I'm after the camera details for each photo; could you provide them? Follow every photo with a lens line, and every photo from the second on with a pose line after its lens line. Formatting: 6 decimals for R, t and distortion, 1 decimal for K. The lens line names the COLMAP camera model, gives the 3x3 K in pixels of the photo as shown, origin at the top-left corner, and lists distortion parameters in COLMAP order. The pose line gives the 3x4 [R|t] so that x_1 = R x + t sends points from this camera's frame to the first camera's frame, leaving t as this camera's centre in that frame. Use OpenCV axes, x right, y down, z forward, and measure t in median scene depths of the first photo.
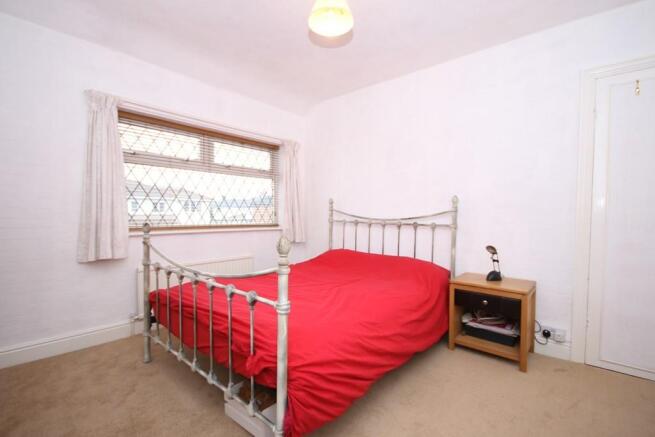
lens RADIAL K [[300.9, 0, 327.7], [0, 300.9, 222.8], [0, 0, 1]] dist [0.000381, -0.001017]
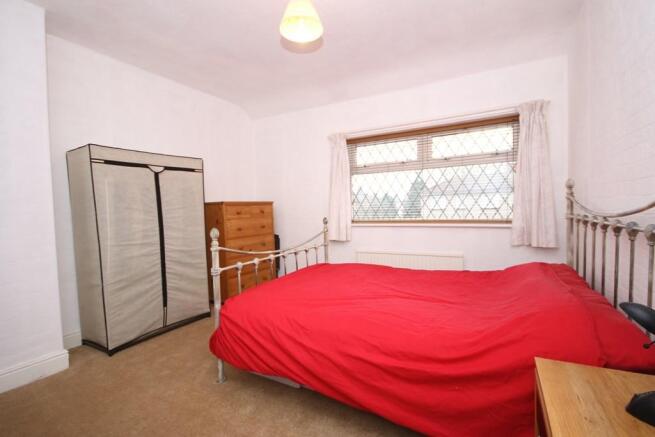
lens RADIAL K [[300.9, 0, 327.7], [0, 300.9, 222.8], [0, 0, 1]] dist [0.000381, -0.001017]
pose [[0.210148, 0.031288, -0.977169, 0.594510], [-0.002165, 0.999500, 0.031537, -0.013995], [0.977667, -0.004512, 0.210111, 0.477746]]
